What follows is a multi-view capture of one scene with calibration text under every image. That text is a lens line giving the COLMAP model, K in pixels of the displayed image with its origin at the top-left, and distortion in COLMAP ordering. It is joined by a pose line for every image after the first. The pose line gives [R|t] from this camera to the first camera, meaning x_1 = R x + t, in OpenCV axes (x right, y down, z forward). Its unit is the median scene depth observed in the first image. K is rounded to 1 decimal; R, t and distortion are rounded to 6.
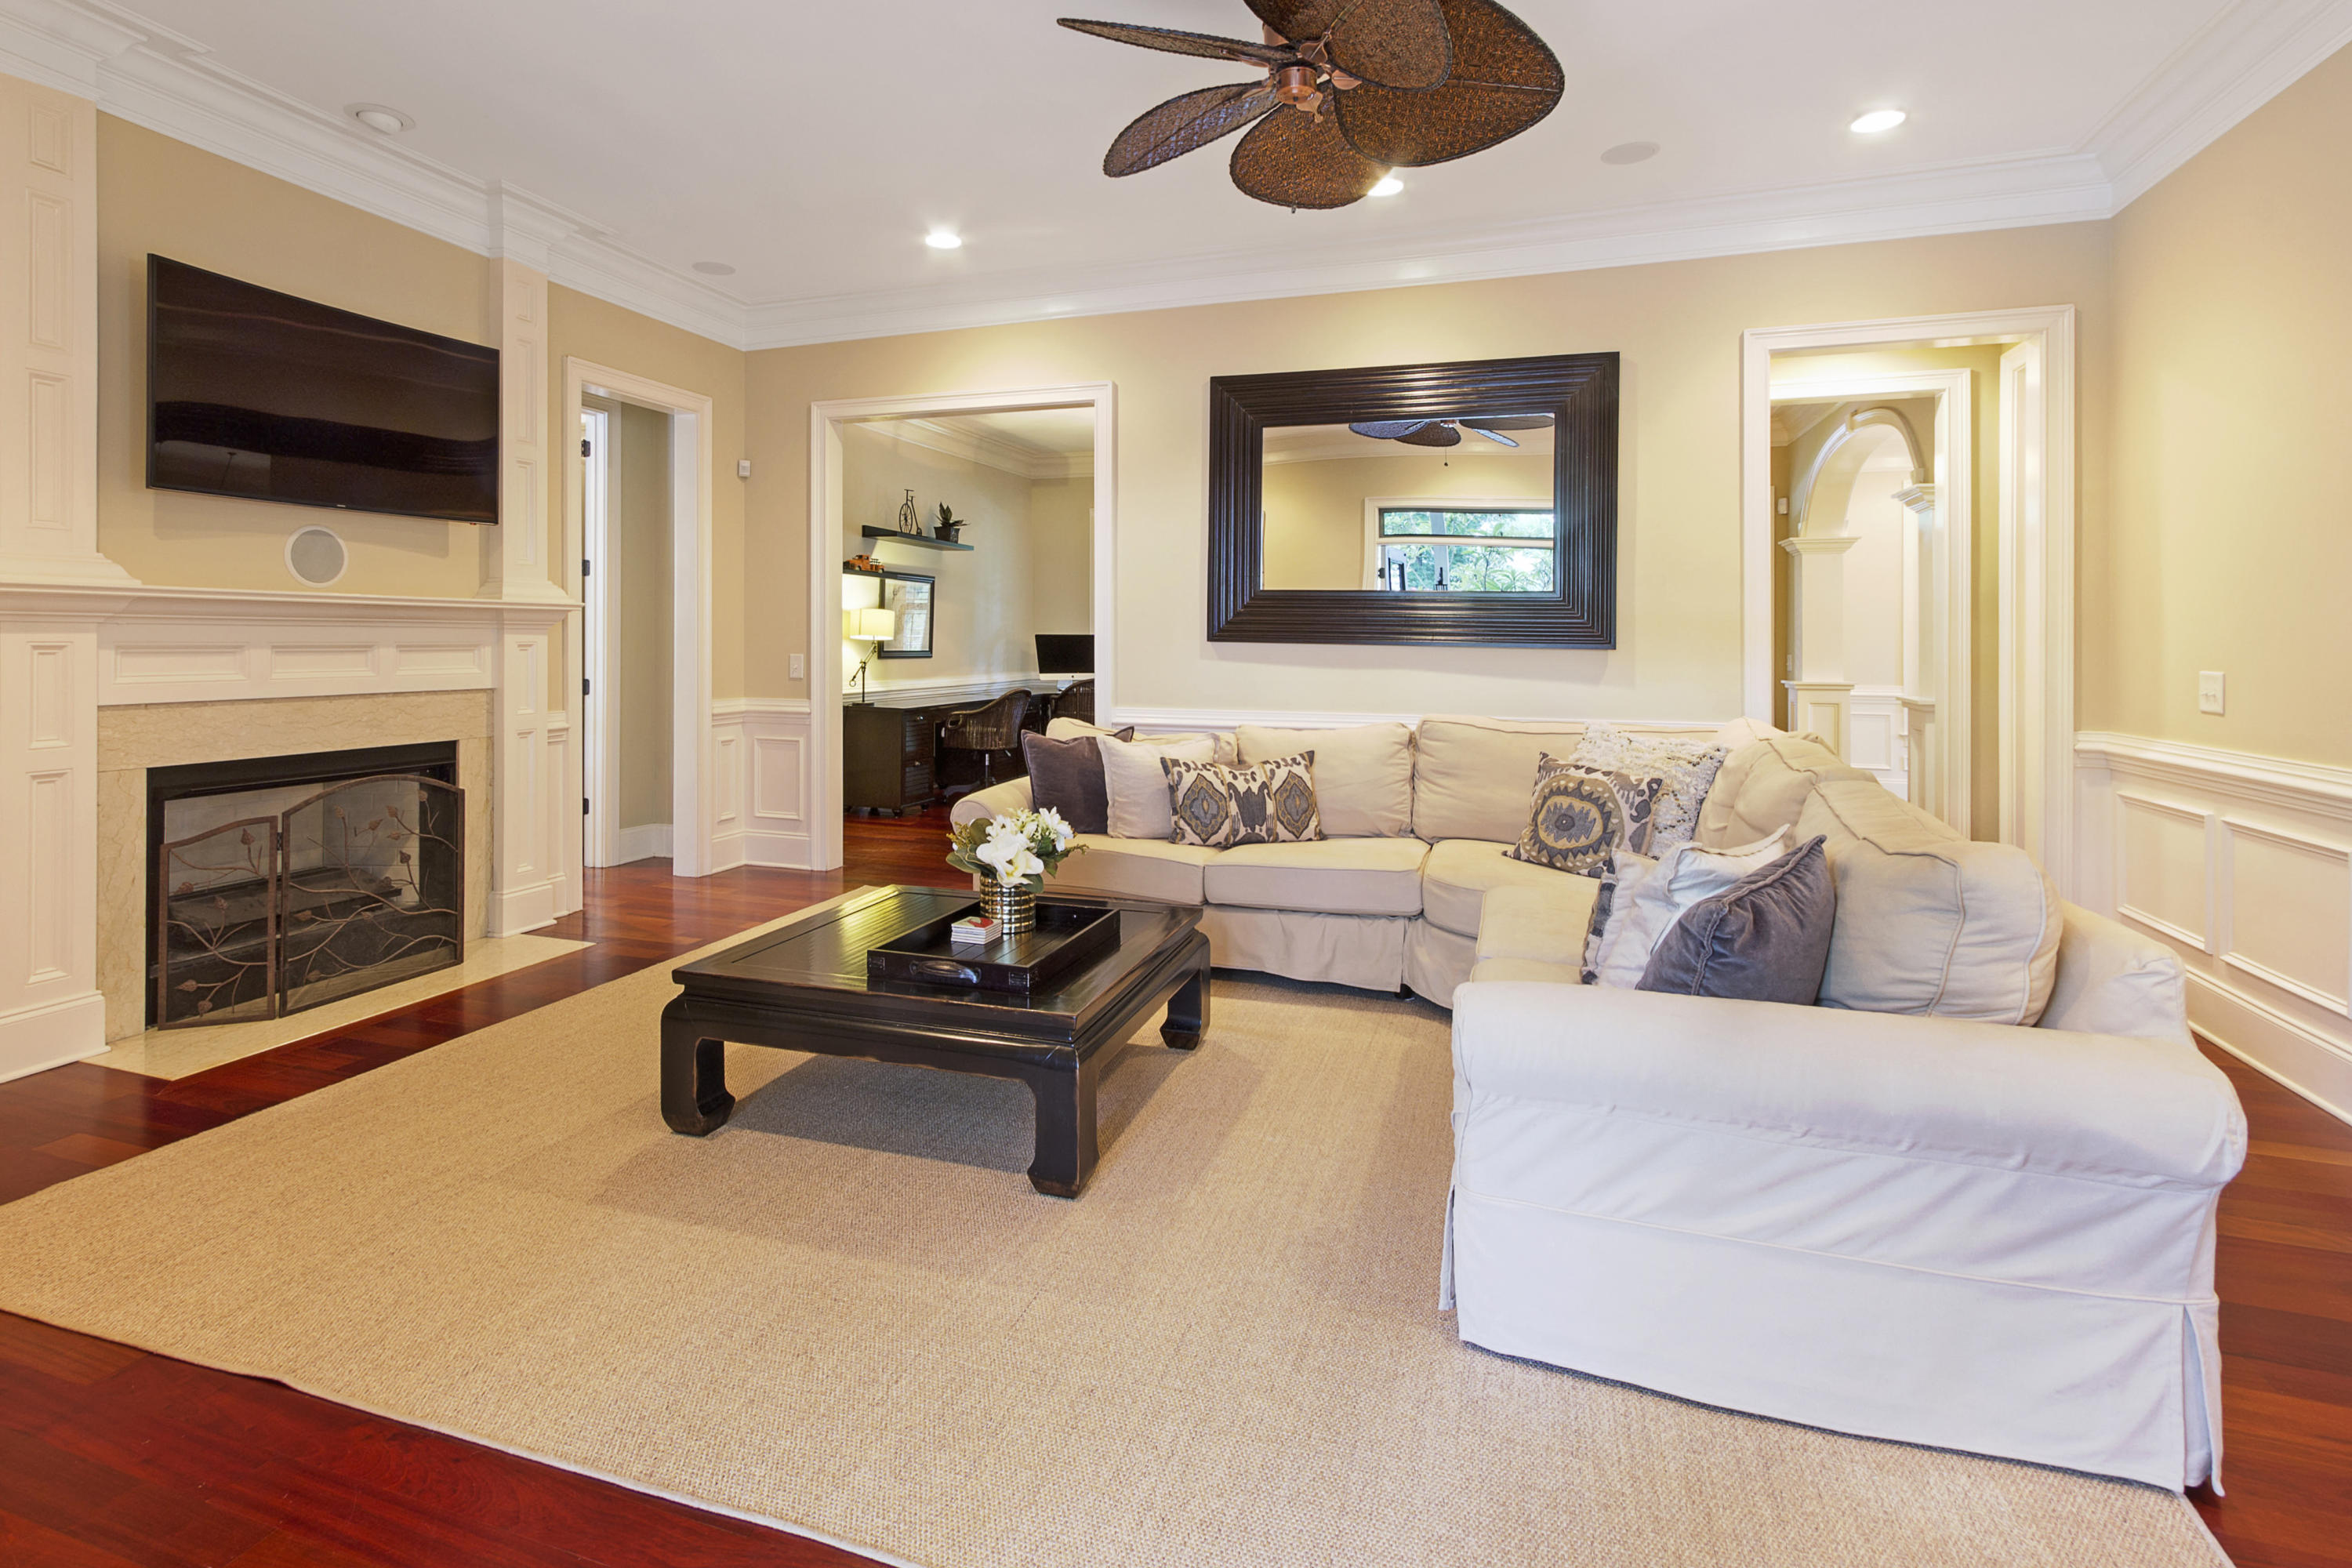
lens RADIAL K [[1148.4, 0, 1154.0], [0, 1148.4, 680.7], [0, 0, 1]] dist [0.001334, 0.001772]
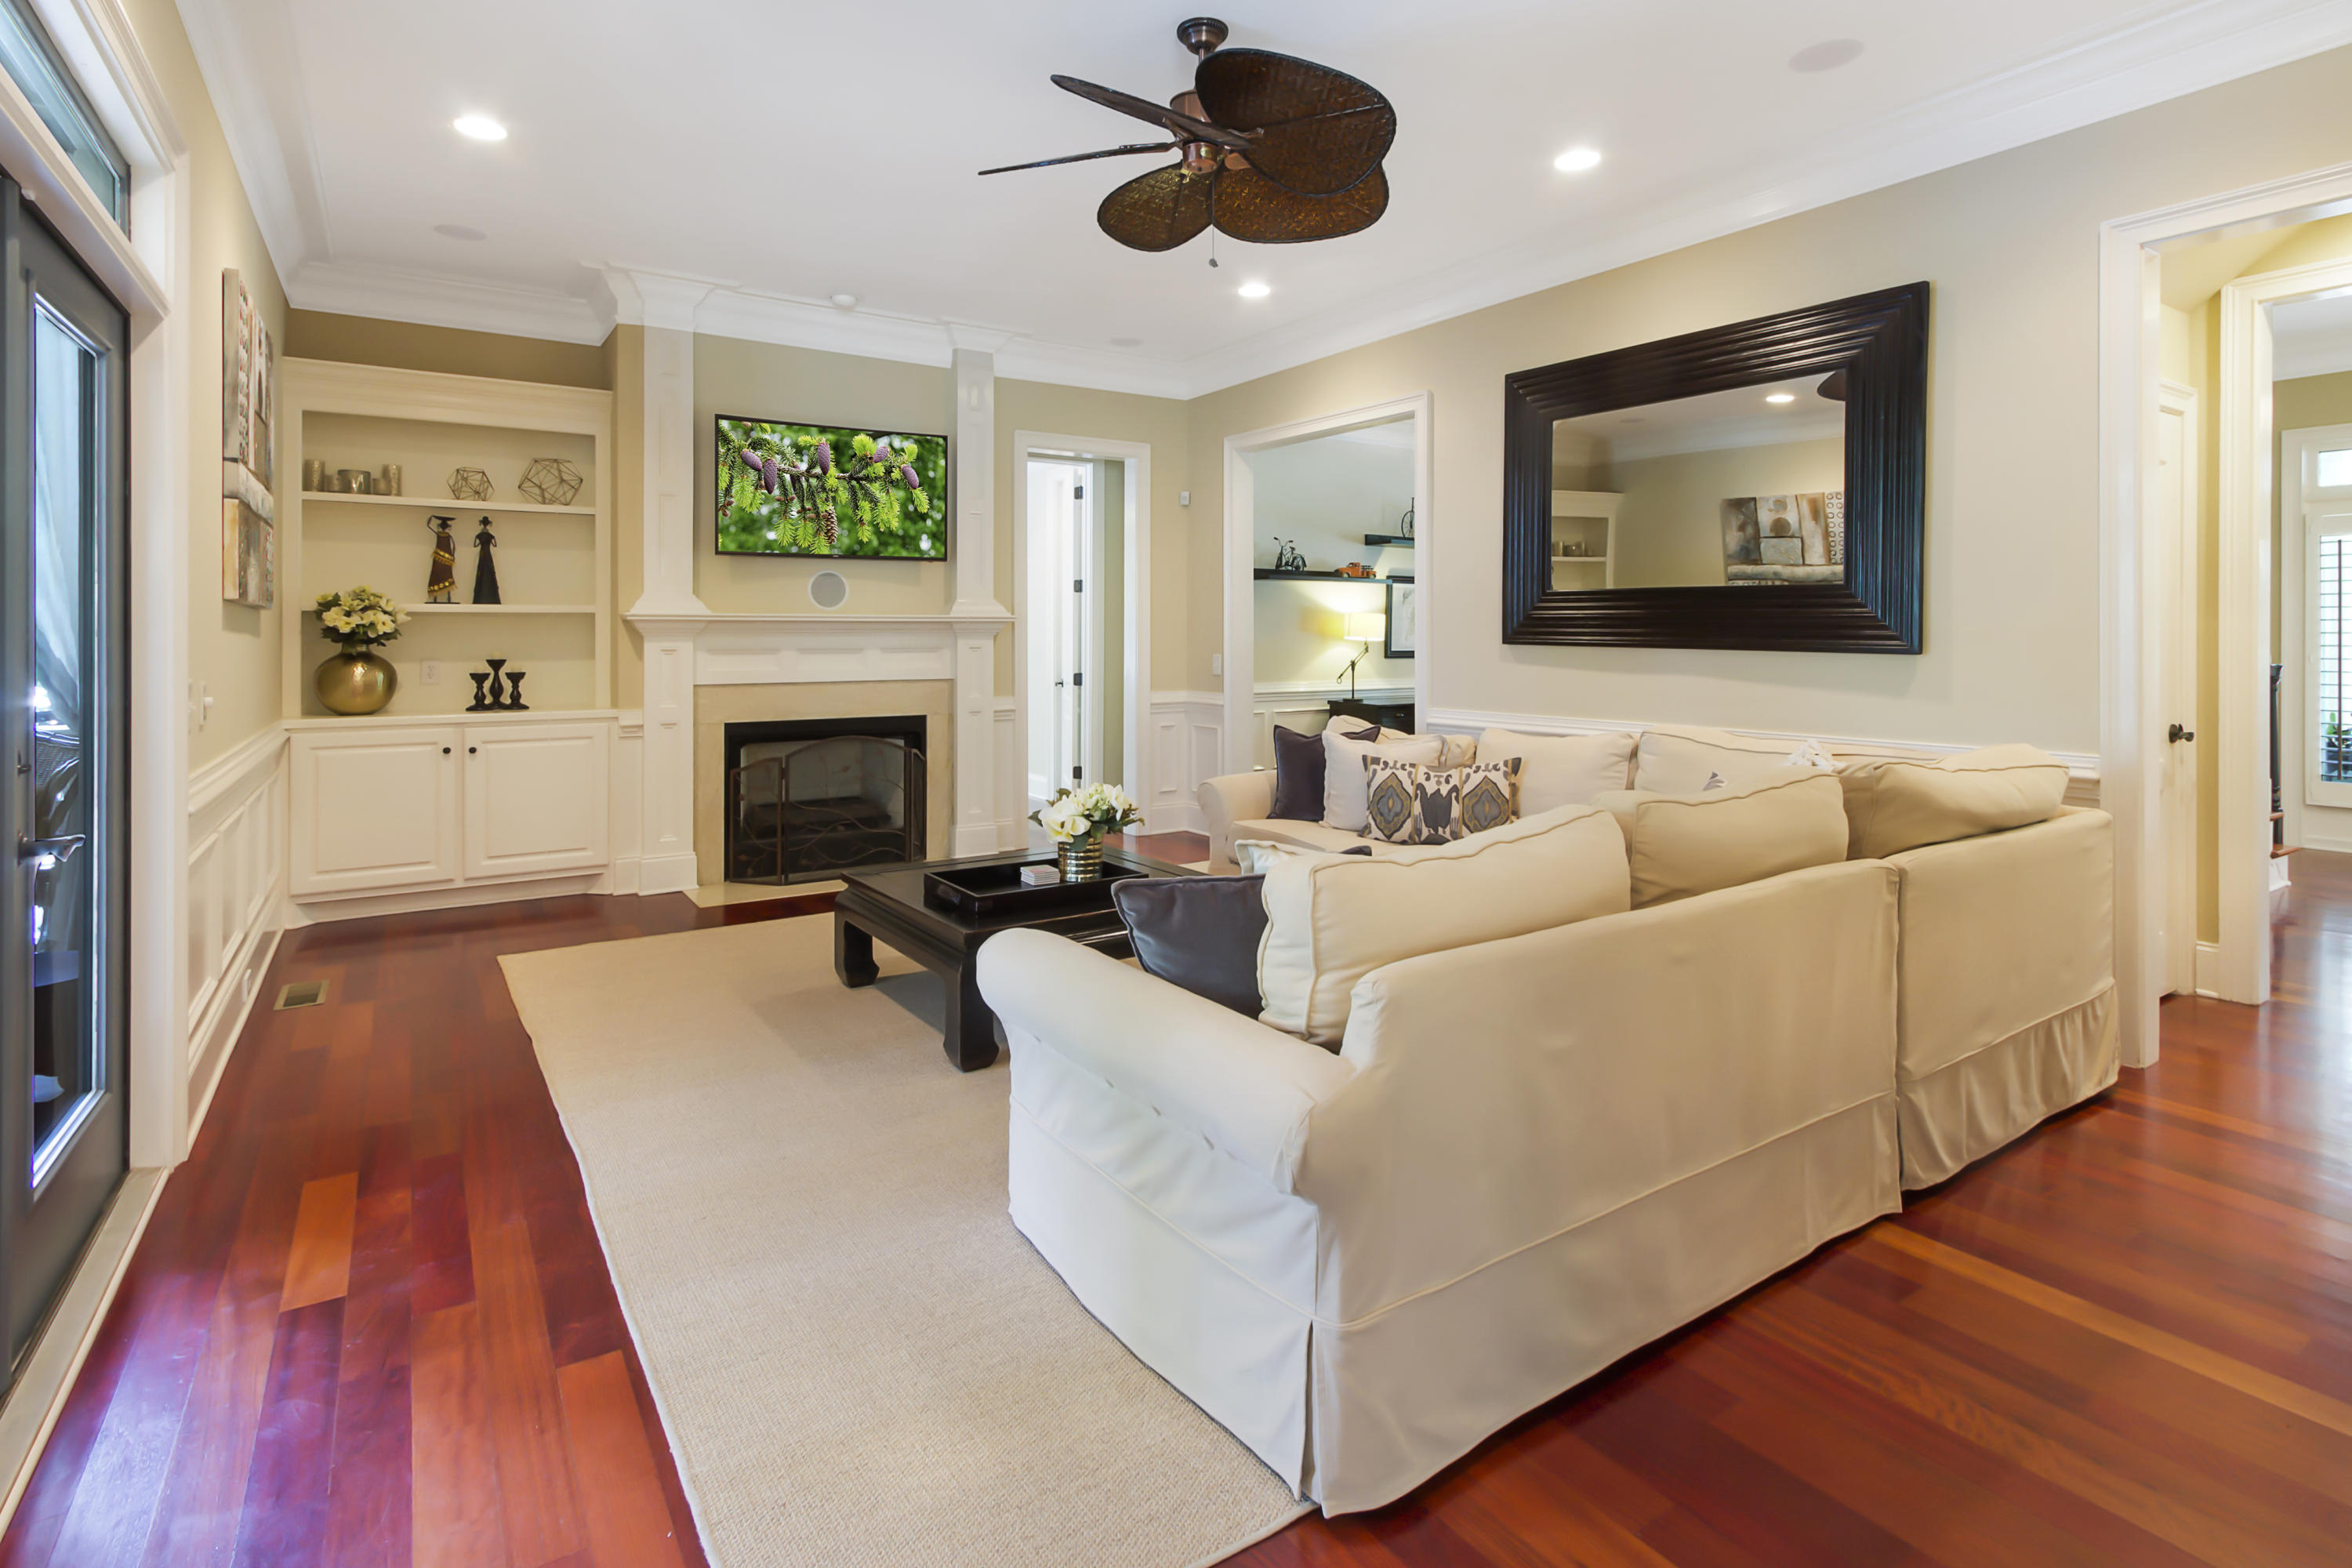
lens RADIAL K [[1148.4, 0, 1154.0], [0, 1148.4, 680.7], [0, 0, 1]] dist [0.001334, 0.001772]
pose [[0.799203, 0.017714, -0.600800, 0.474633], [-0.016011, 0.999838, 0.008180, -0.006765], [0.600848, 0.003082, 0.799358, 0.040027]]
